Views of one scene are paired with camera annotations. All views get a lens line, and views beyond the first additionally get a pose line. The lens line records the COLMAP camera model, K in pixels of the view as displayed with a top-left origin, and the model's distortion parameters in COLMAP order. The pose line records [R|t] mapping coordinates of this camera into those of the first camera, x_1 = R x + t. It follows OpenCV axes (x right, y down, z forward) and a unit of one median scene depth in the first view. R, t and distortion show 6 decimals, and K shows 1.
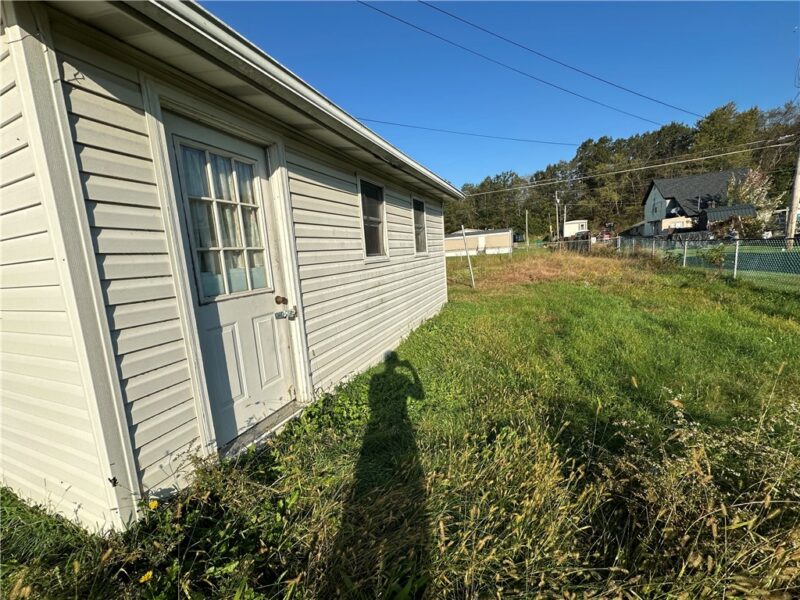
lens RADIAL K [[325.5, 0, 400.0], [0, 325.5, 300.0], [0, 0, 1]] dist [0.000454, 0.000156]
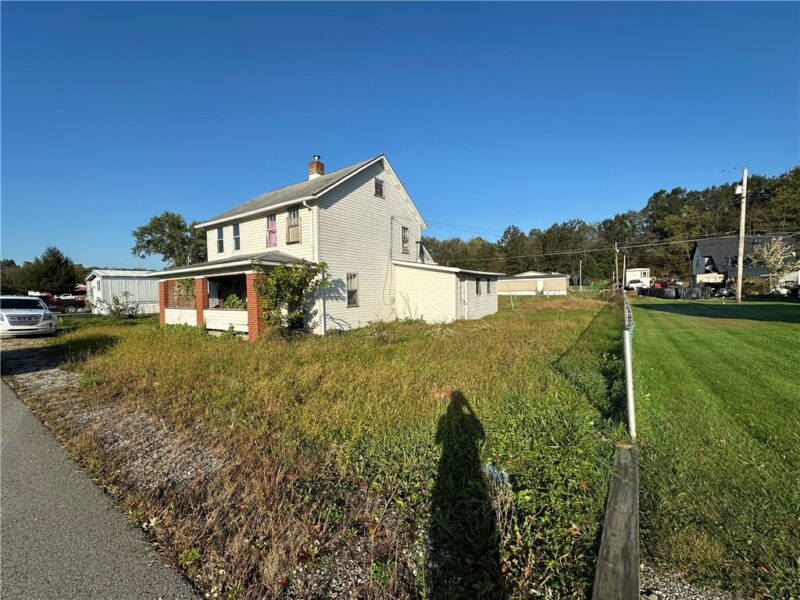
lens RADIAL K [[325.5, 0, 400.0], [0, 325.5, 300.0], [0, 0, 1]] dist [0.000454, 0.000156]
pose [[0.979067, 0.059314, -0.194706, -0.017629], [-0.079055, 0.992311, -0.095231, 0.031882], [0.187560, 0.108630, 0.976228, -0.249958]]
